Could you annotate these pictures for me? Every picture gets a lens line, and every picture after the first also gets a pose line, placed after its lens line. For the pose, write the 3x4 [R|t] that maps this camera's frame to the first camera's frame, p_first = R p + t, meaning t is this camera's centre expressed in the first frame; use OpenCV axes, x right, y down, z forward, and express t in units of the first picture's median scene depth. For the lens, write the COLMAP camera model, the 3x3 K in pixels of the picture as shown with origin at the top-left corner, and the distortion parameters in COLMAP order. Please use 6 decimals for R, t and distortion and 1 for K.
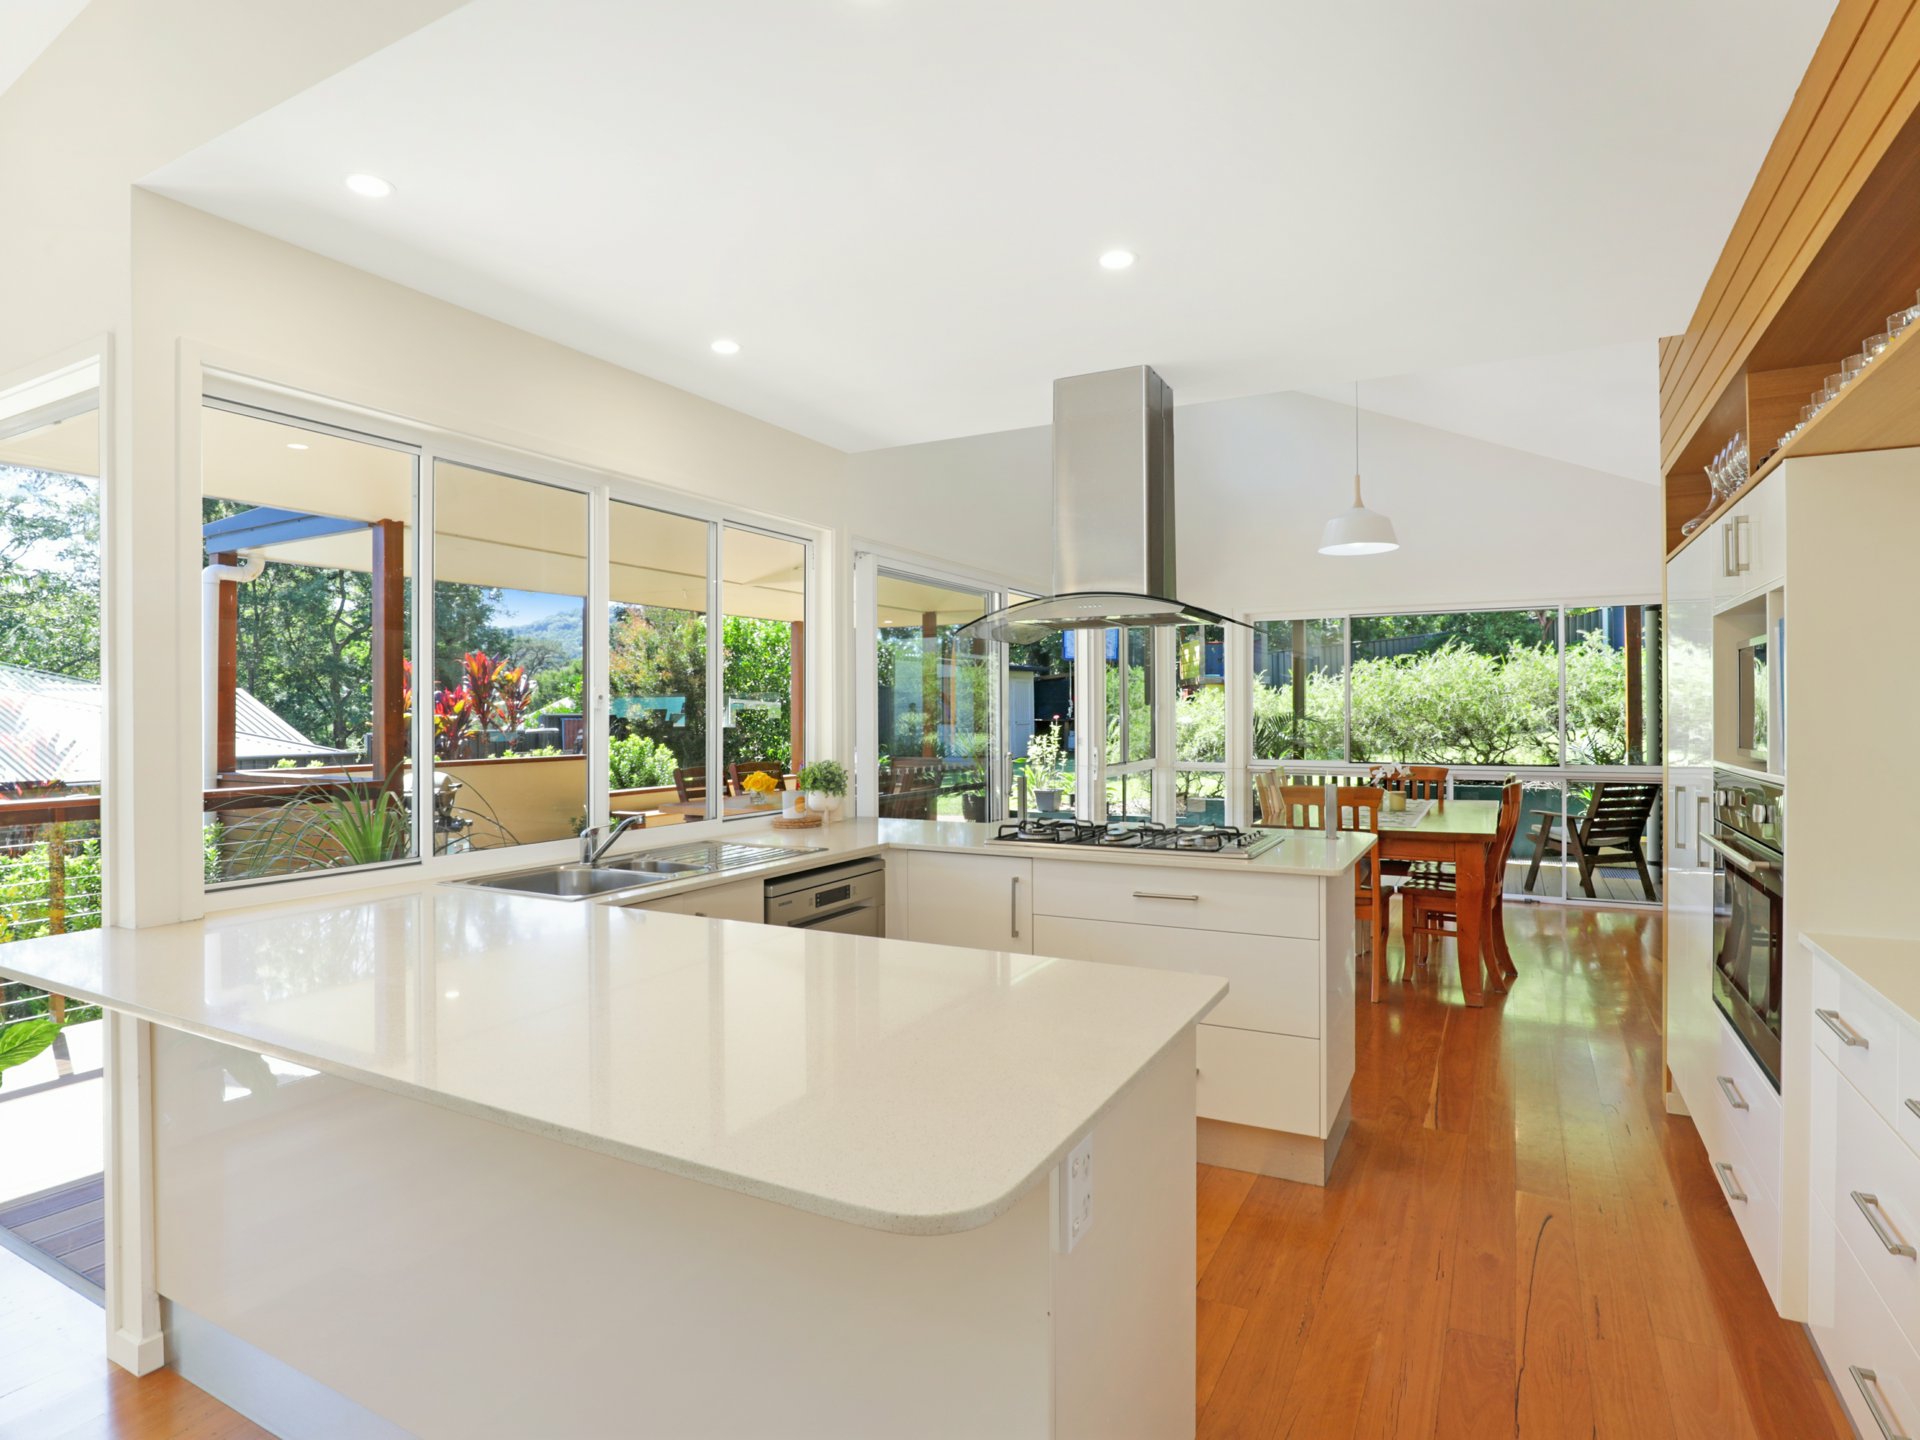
lens RADIAL K [[1040.1, 0, 926.2], [0, 1040.1, 695.2], [0, 0, 1]] dist [-0.028097, 0.000178]
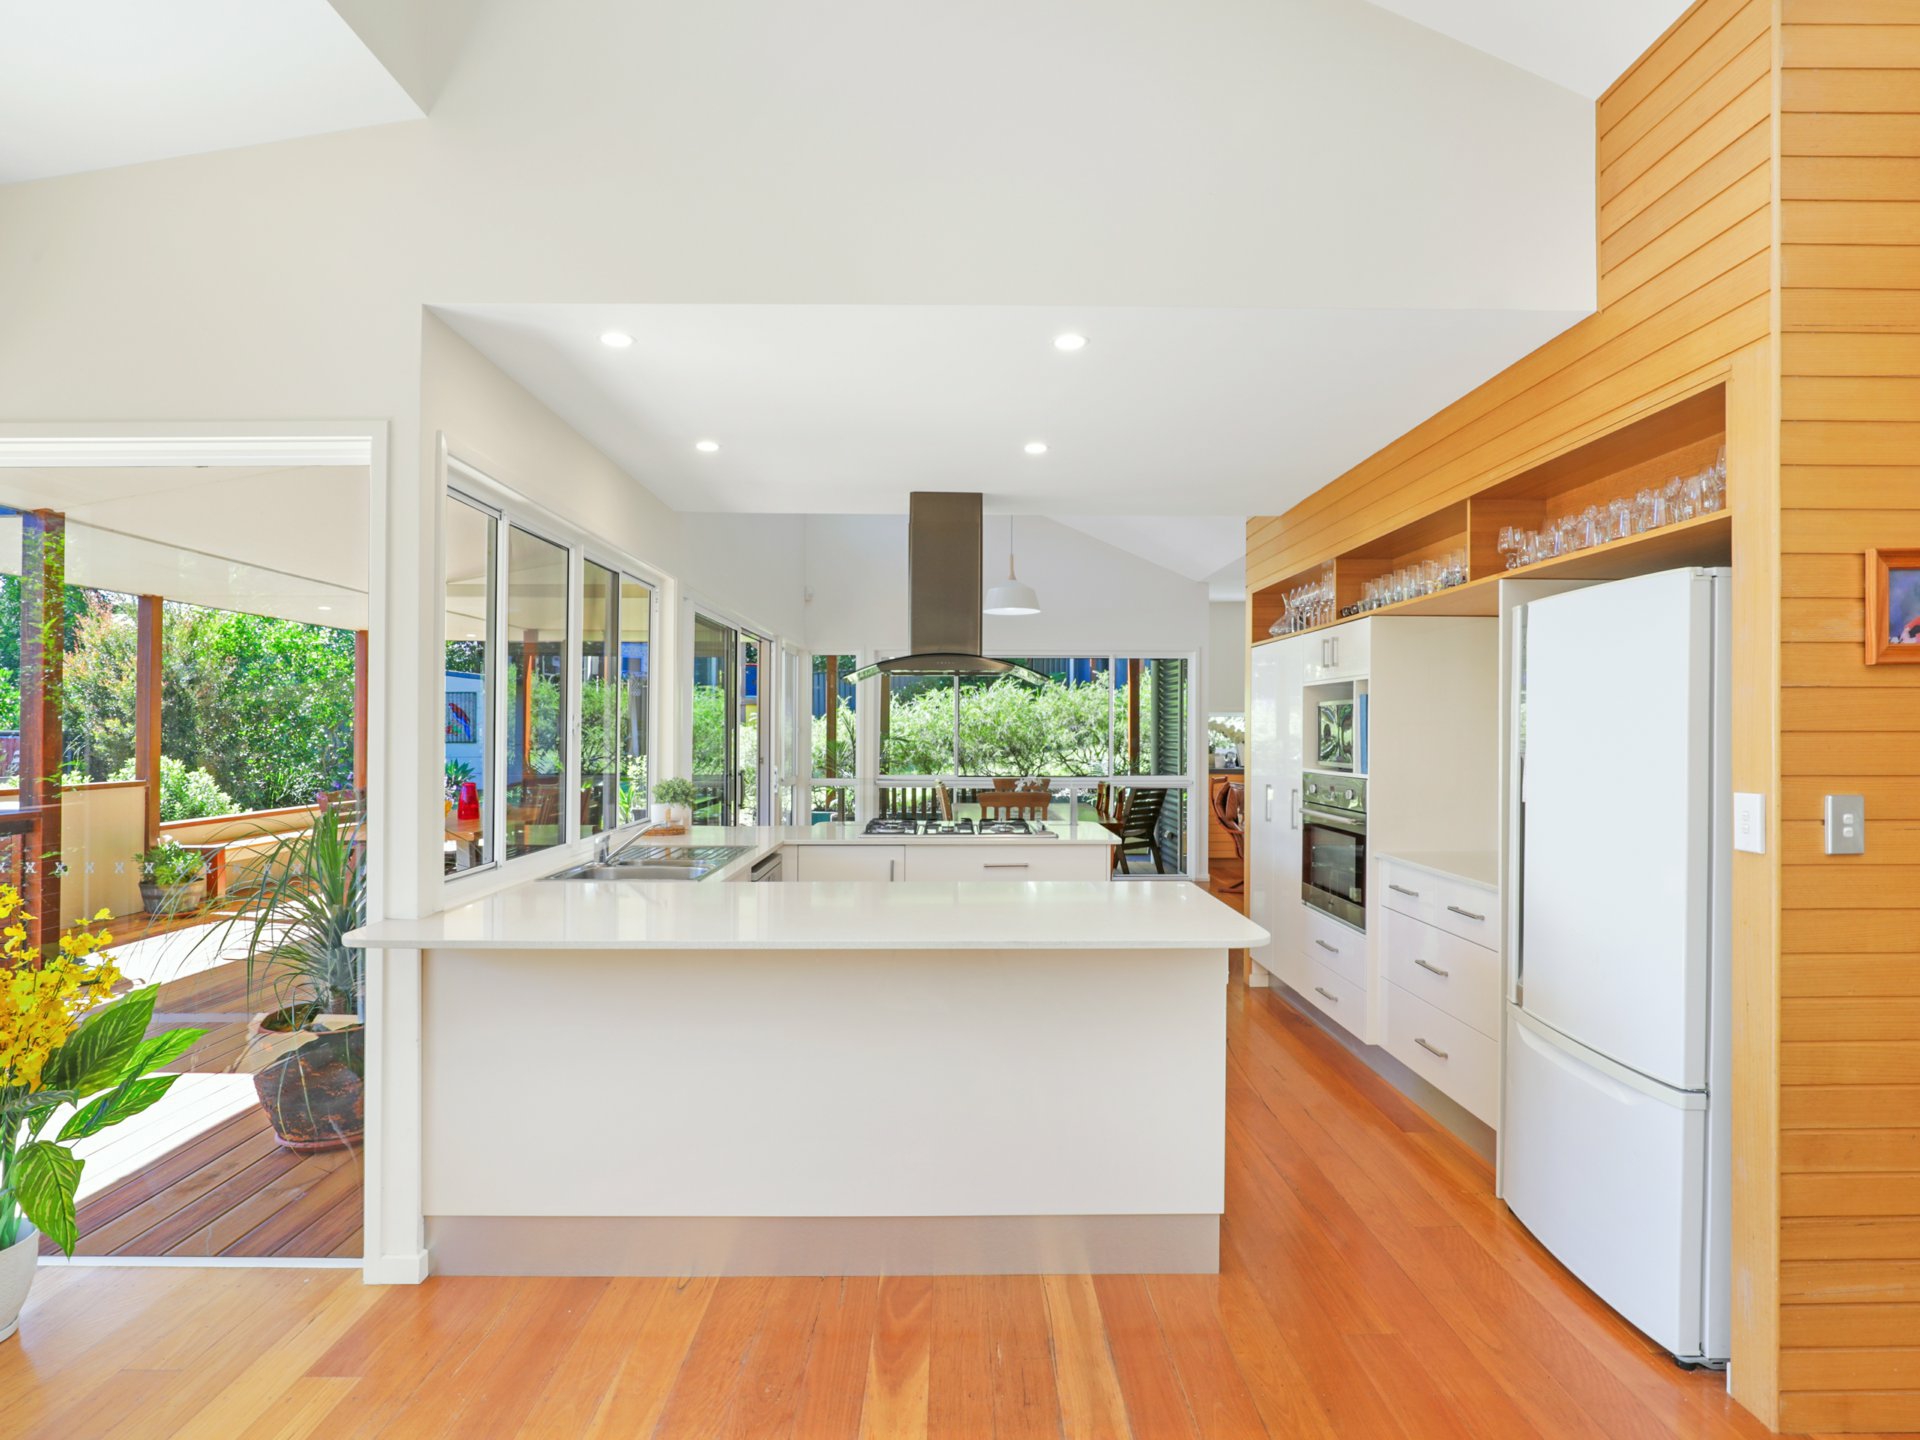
lens RADIAL K [[1065.7, 0, 960.0], [0, 1065.7, 720.0], [0, 0, 1]] dist [-0.016416, -0.000241]
pose [[0.873155, 0.010632, 0.487326, -0.161985], [-0.013825, 0.999900, 0.002955, -0.004279], [-0.487246, -0.009317, 0.873215, -0.080005]]
